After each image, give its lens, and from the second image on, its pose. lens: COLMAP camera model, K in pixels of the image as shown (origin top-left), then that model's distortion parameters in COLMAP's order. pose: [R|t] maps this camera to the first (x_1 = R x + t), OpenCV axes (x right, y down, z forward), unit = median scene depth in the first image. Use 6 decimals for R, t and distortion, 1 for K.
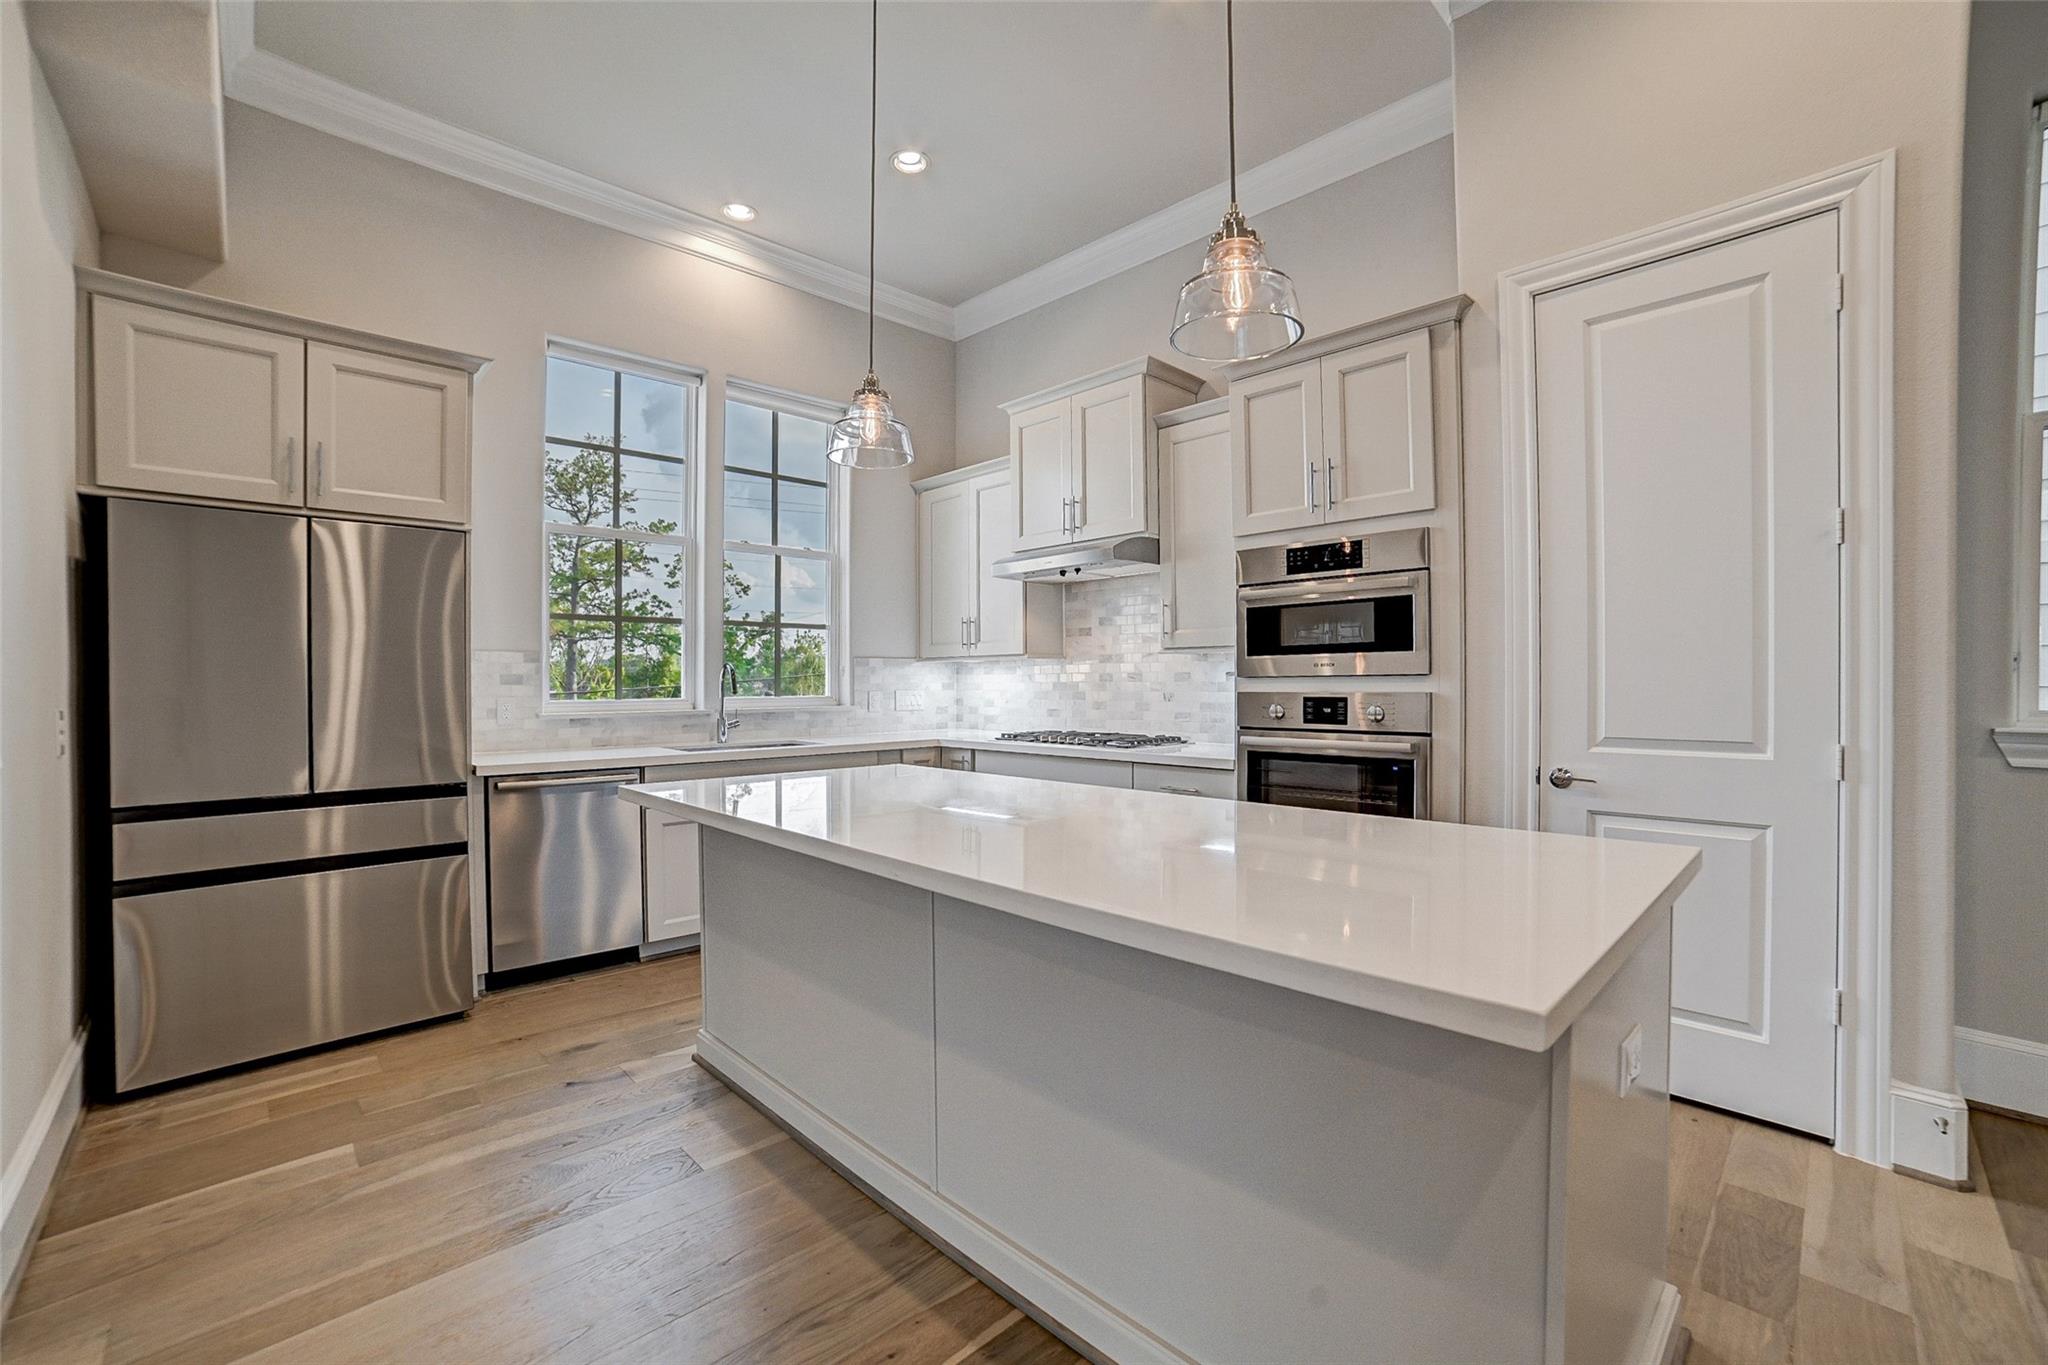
lens RADIAL K [[854.5, 0, 1030.6], [0, 854.5, 687.9], [0, 0, 1]] dist [-0.097409, 0.041466]
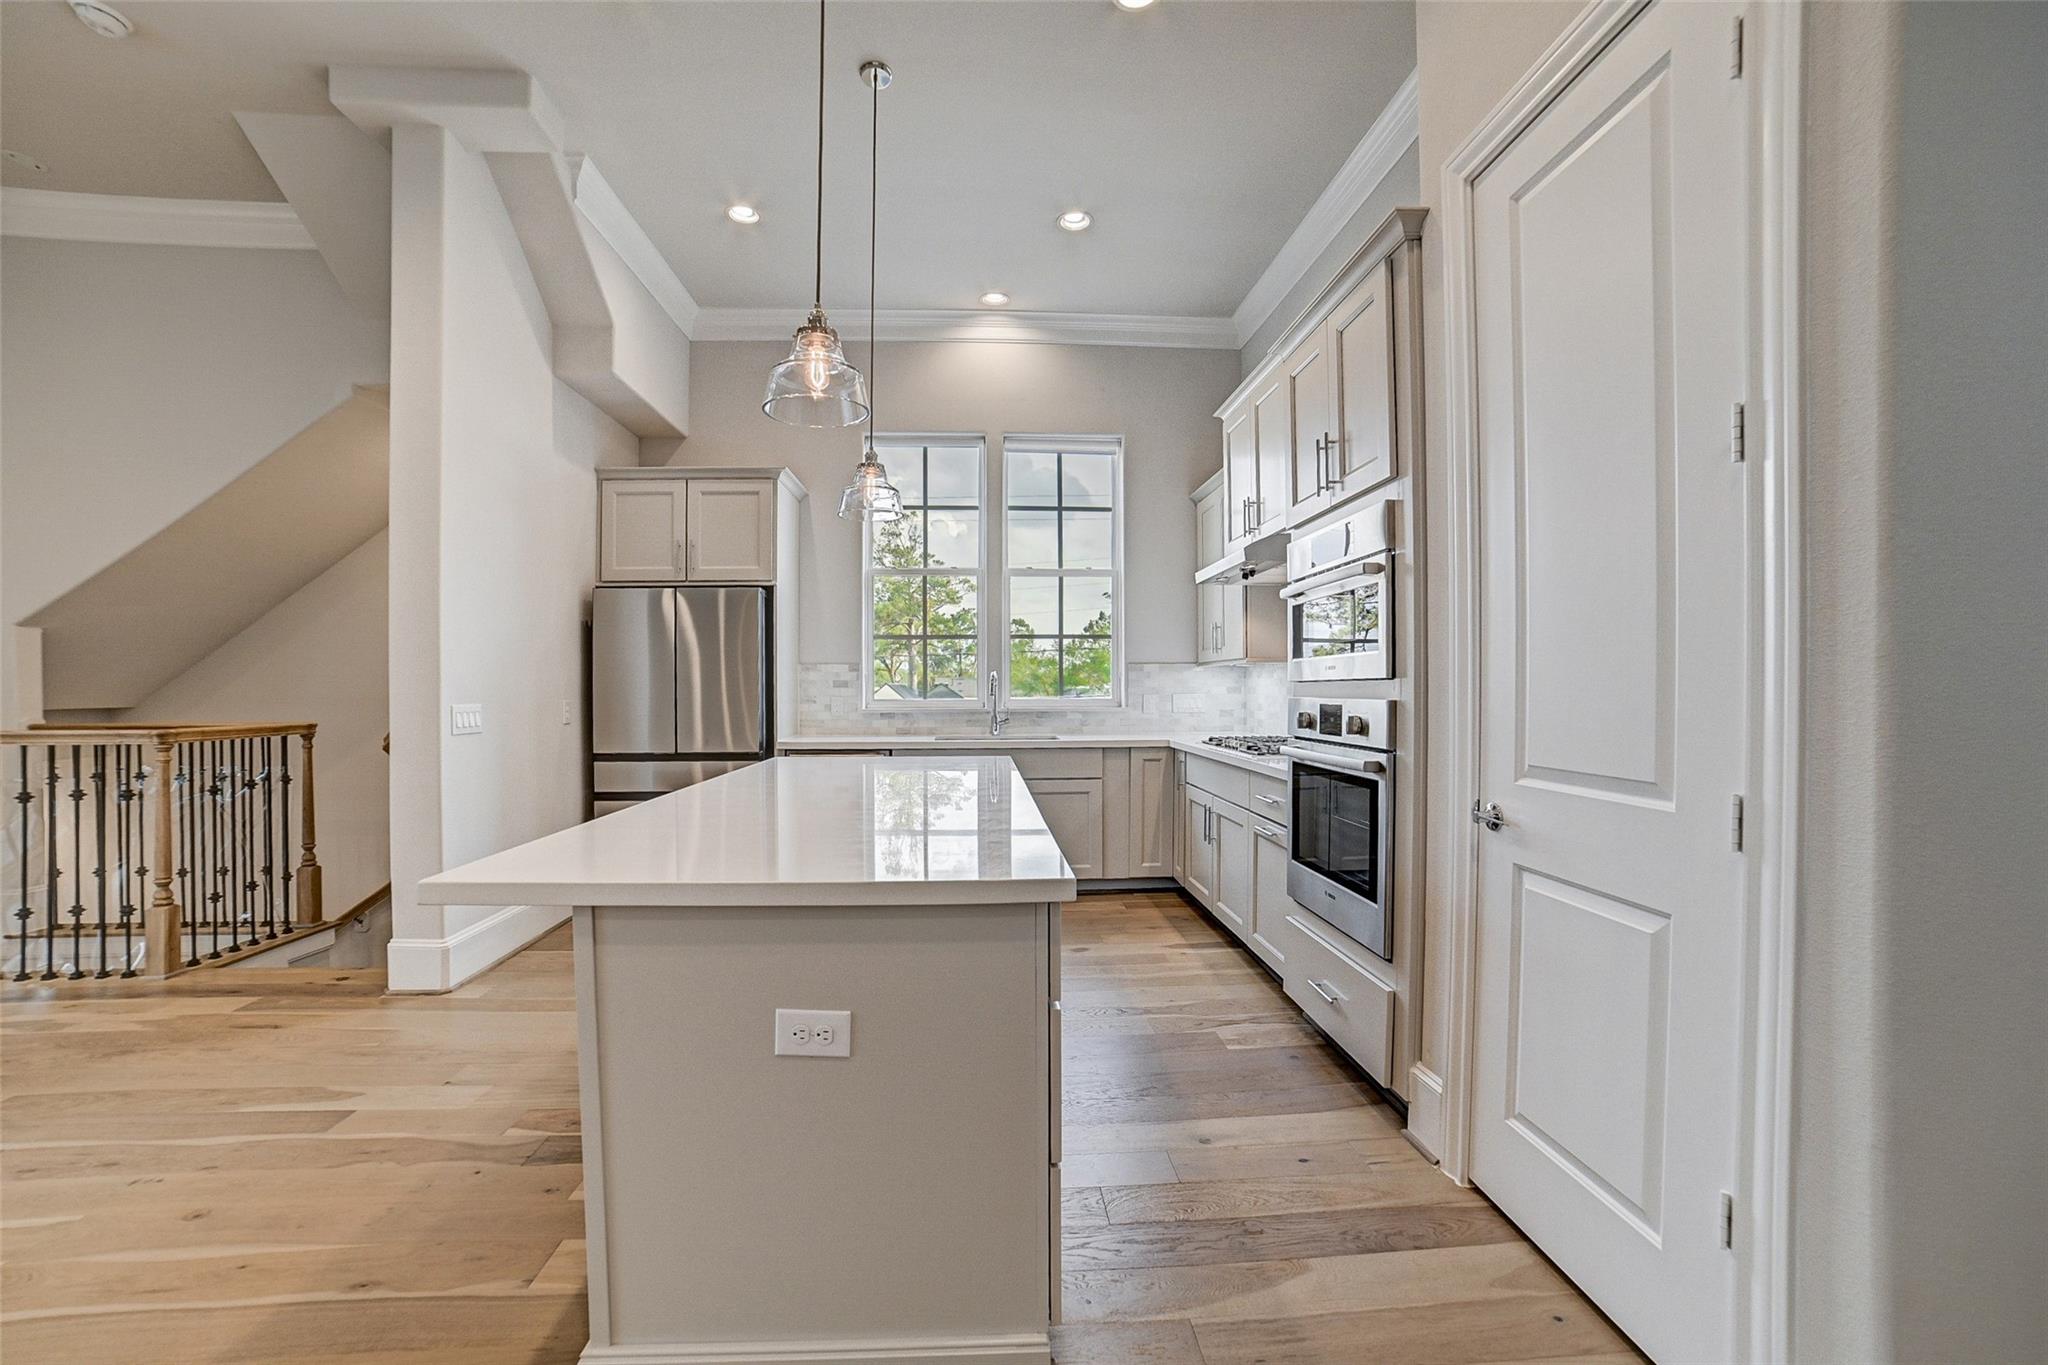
lens RADIAL K [[854.5, 0, 1030.6], [0, 854.5, 687.9], [0, 0, 1]] dist [-0.097409, 0.041466]
pose [[0.764485, 0.002965, -0.644635, 0.630271], [-0.004417, 0.999990, -0.000639, -0.004479], [0.644626, 0.003336, 0.764491, 0.119131]]
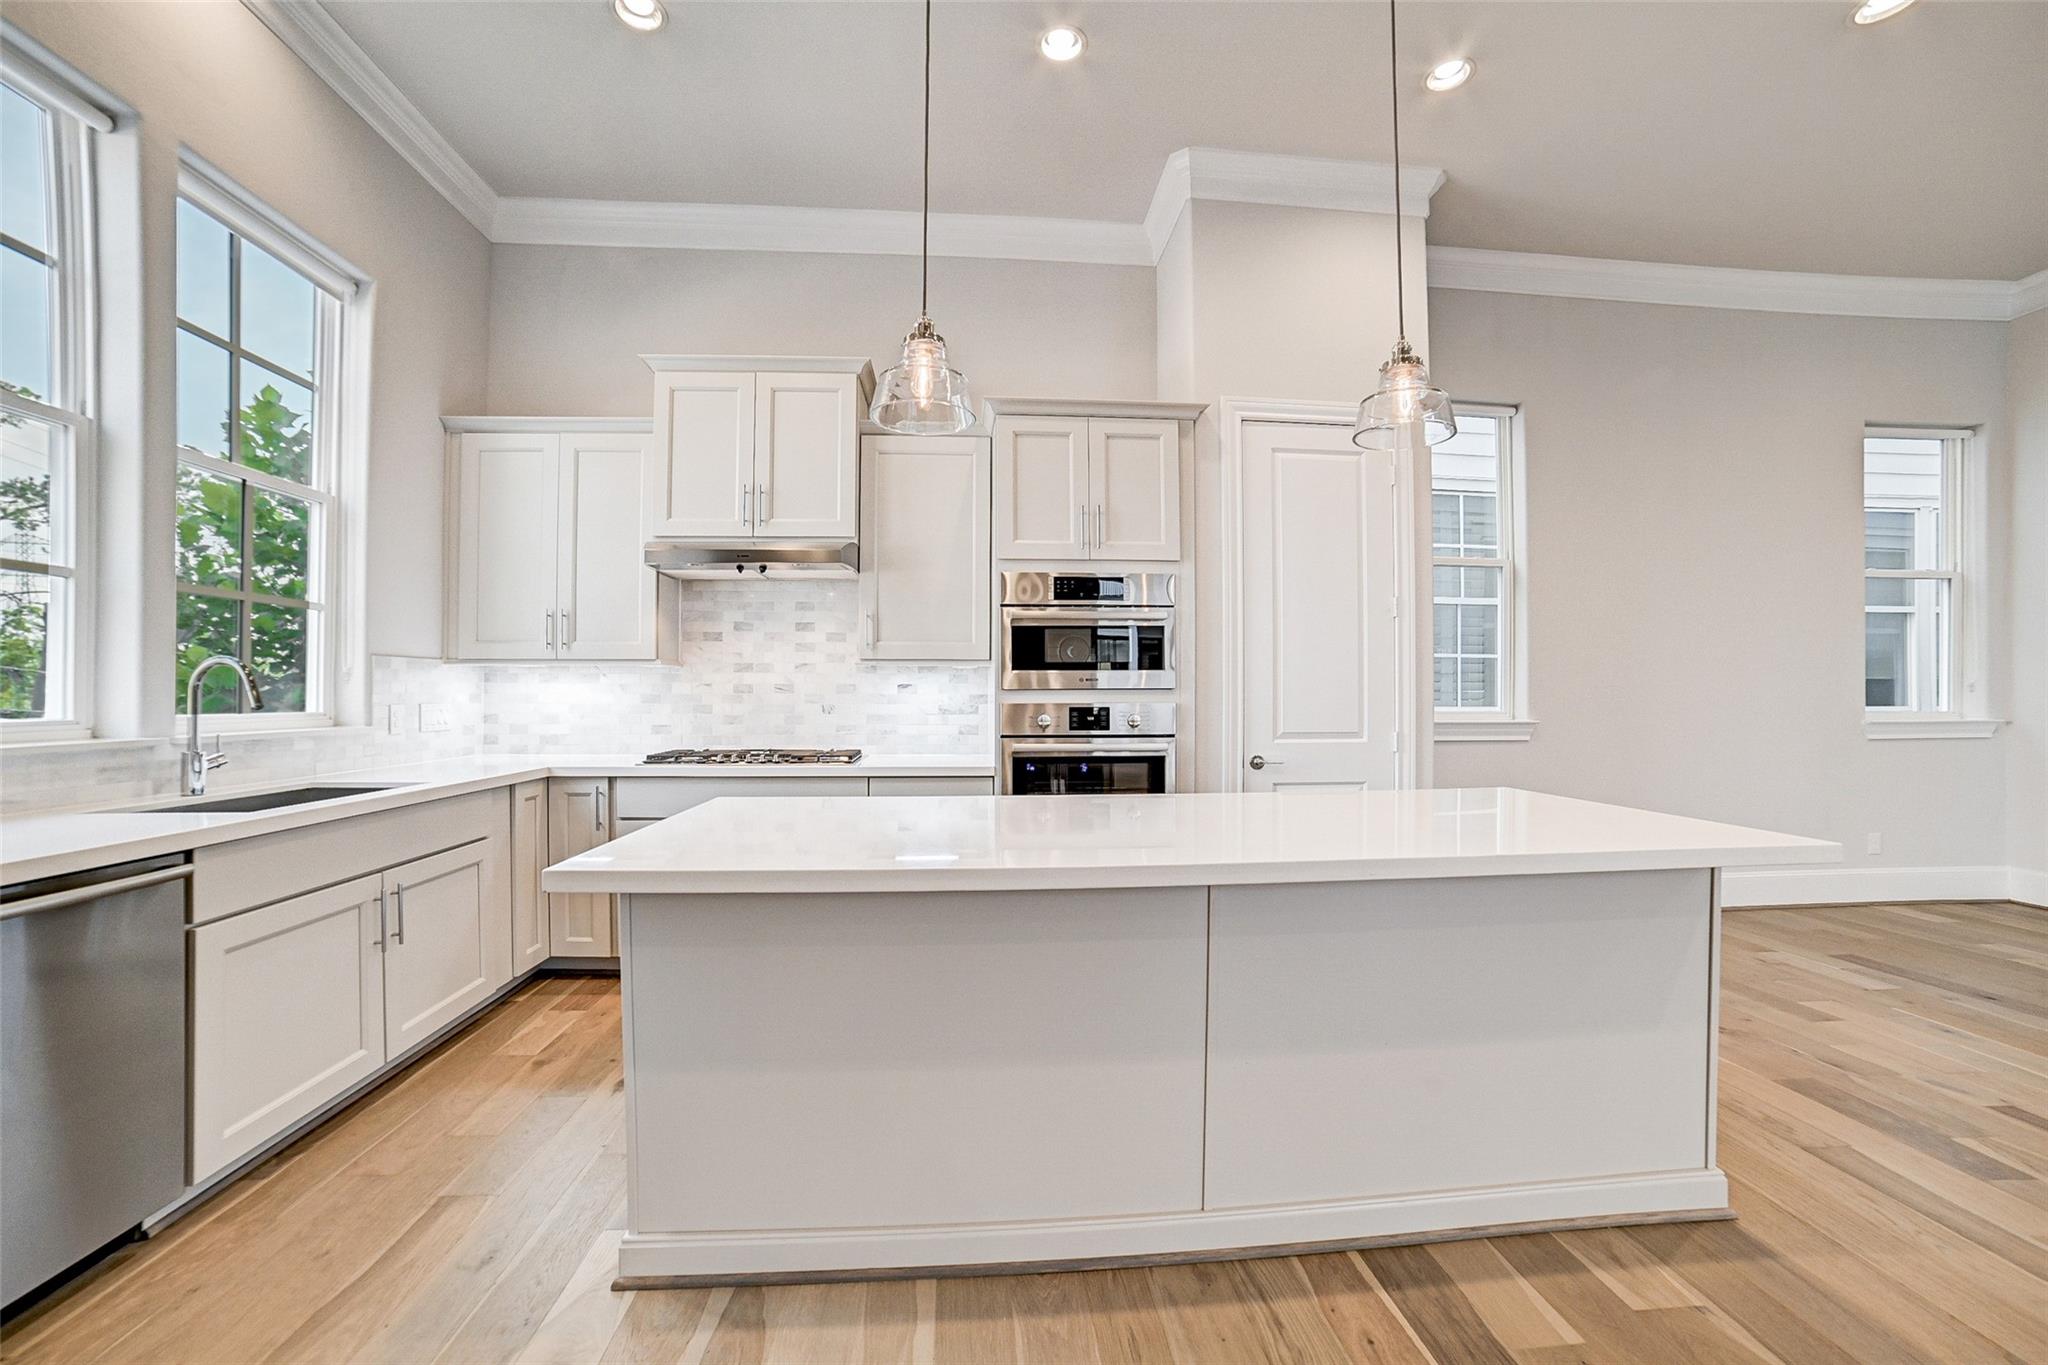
lens RADIAL K [[822.6, 0, 1015.0], [0, 822.6, 699.6], [0, 0, 1]] dist [-0.092969, 0.031820]
pose [[0.642984, 0.001822, 0.765878, -0.551828], [0.000523, 0.999996, -0.002818, 0.003163], [-0.765880, 0.002212, 0.642980, 0.321854]]
